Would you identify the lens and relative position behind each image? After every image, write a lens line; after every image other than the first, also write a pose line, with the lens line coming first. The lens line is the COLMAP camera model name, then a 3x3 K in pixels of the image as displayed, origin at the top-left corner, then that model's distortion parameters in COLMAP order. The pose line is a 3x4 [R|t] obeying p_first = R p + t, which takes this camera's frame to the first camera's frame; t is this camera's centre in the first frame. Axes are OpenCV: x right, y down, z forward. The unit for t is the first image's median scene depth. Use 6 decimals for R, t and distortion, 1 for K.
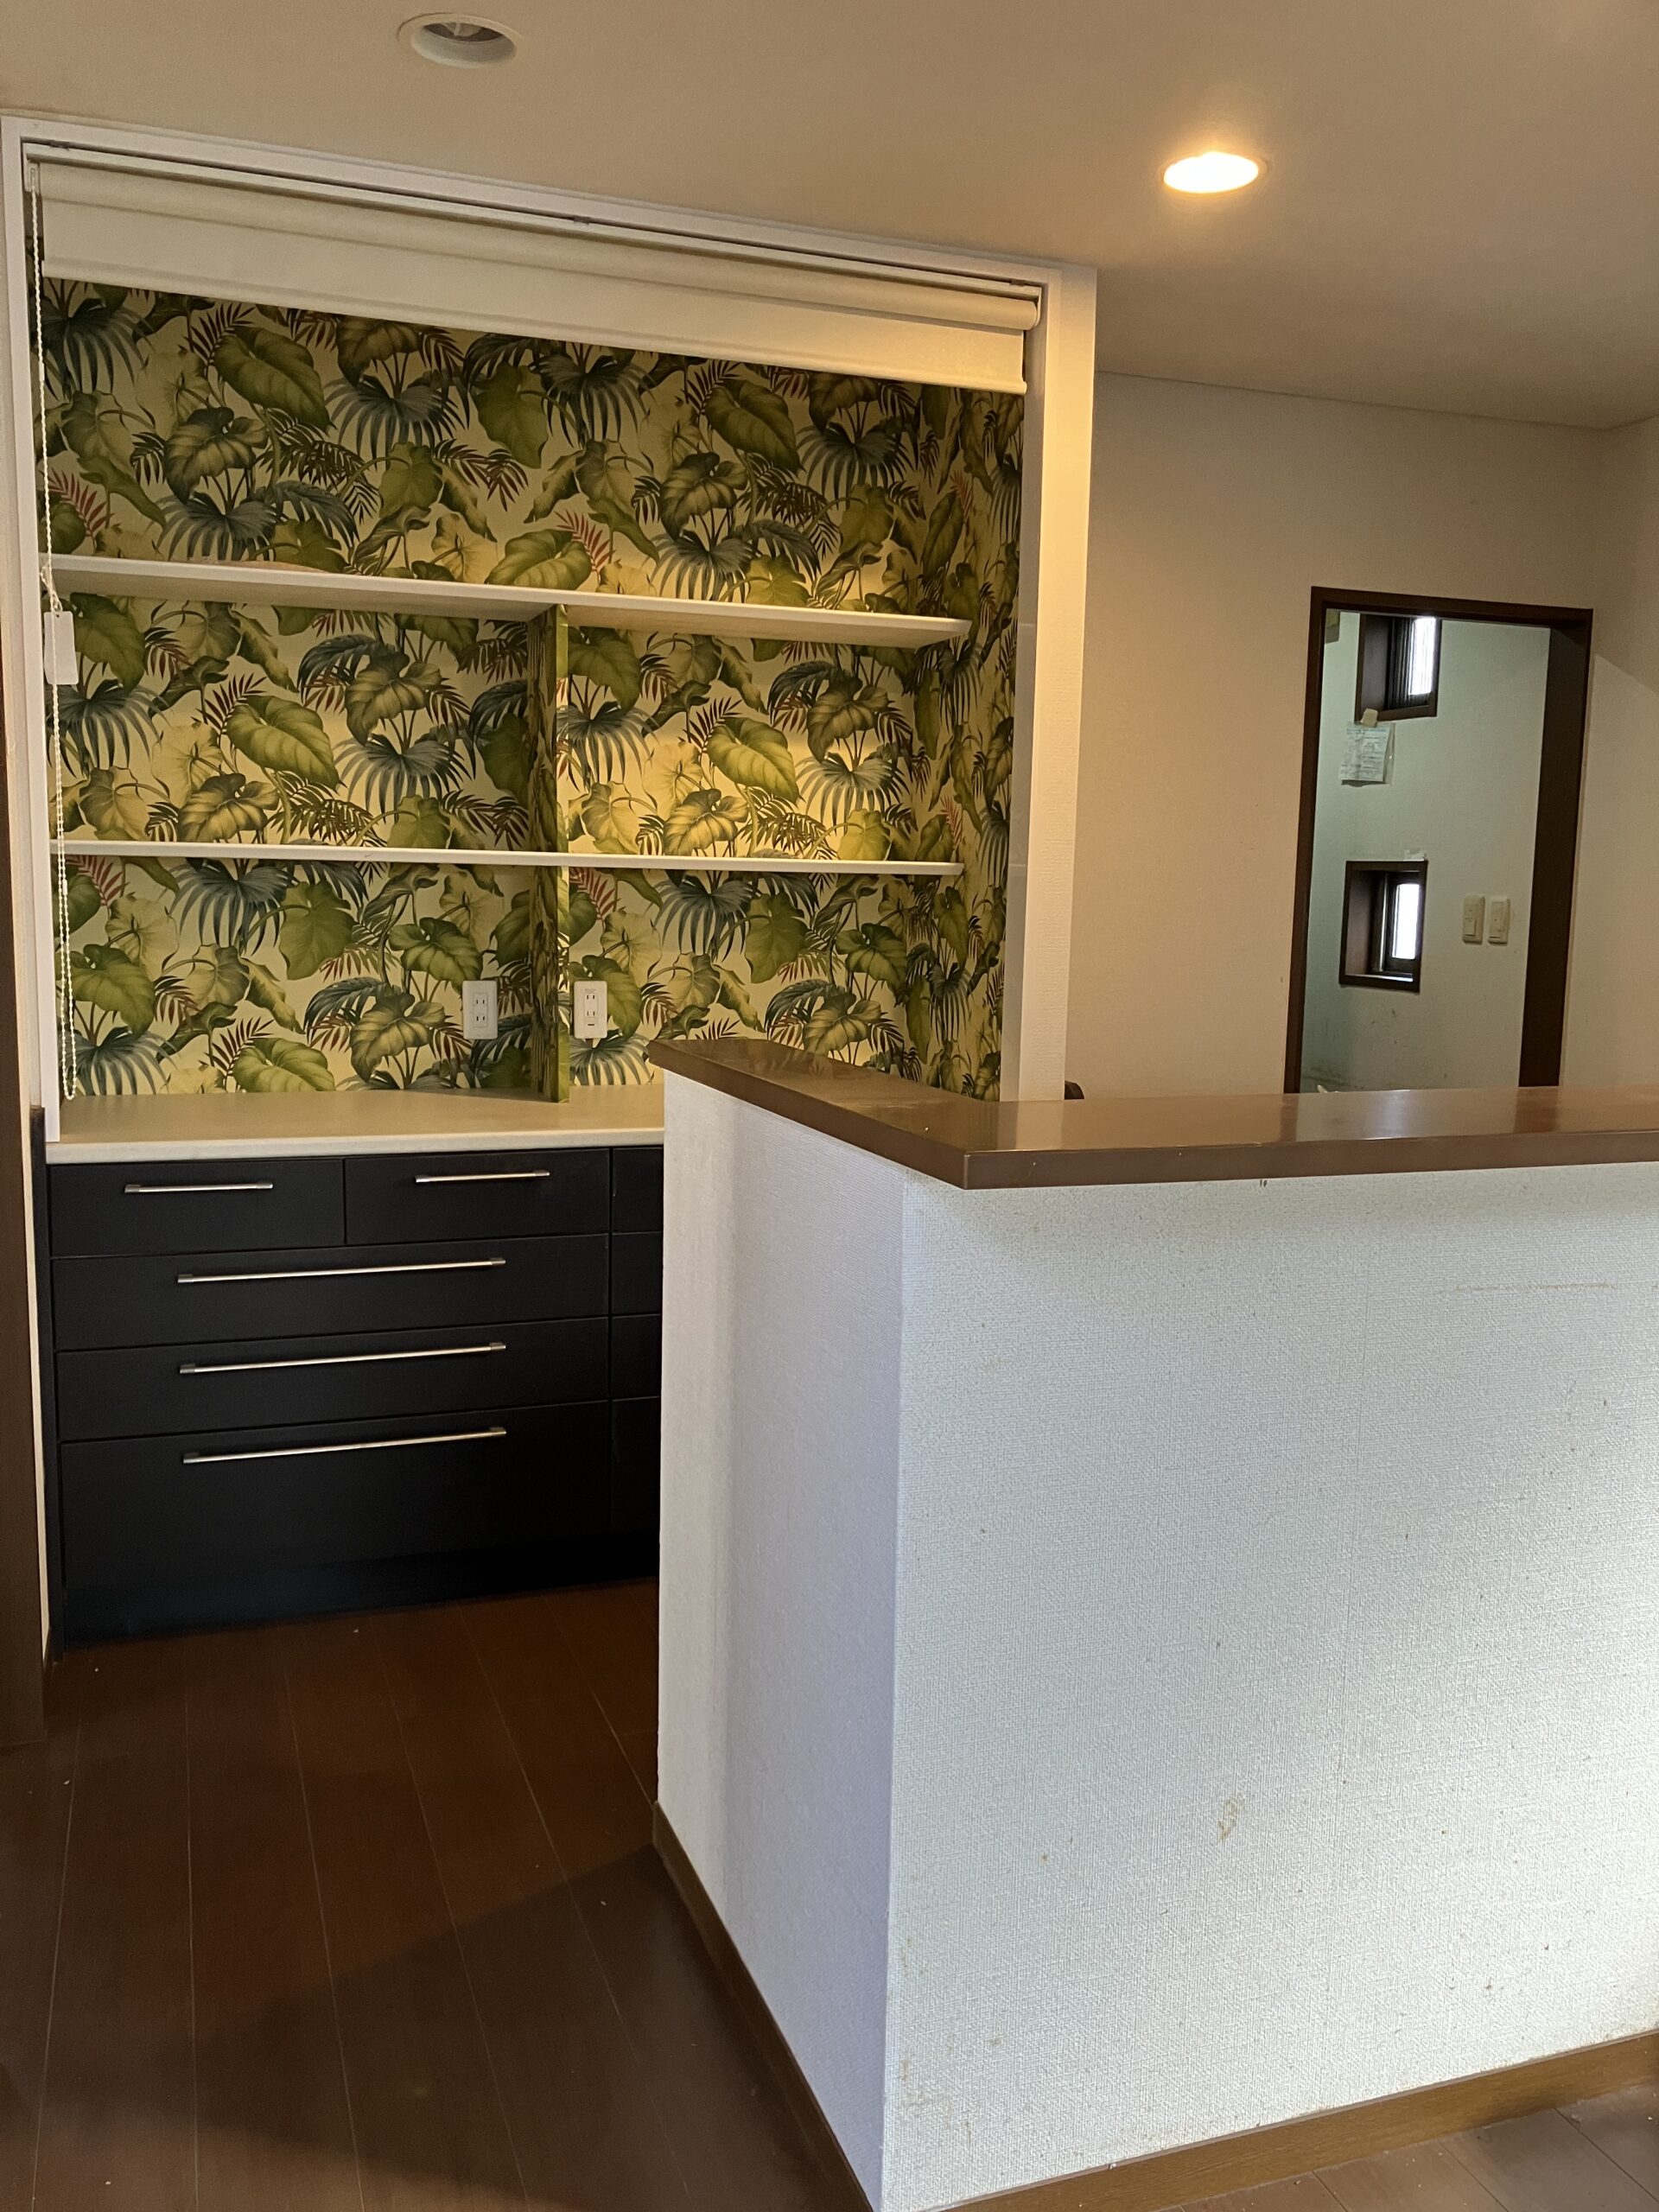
lens RADIAL K [[1812.3, 0, 845.5], [0, 1812.3, 1113.9], [0, 0, 1]] dist [0.003688, 0.011390]
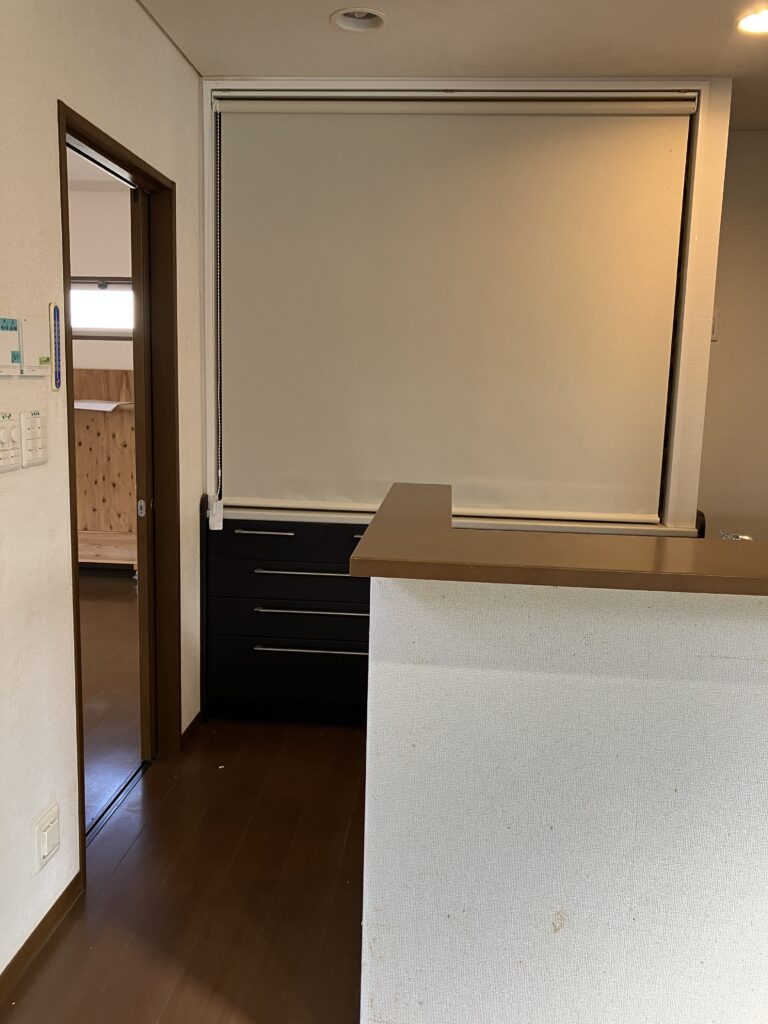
lens RADIAL K [[839.0, 0, 381.6], [0, 839.0, 501.8], [0, 0, 1]] dist [0.003688, 0.011390]
pose [[0.912315, 0.064969, -0.404302, 0.189496], [-0.063592, 0.997834, 0.016850, -0.023058], [0.404521, 0.010338, 0.914470, 0.069422]]
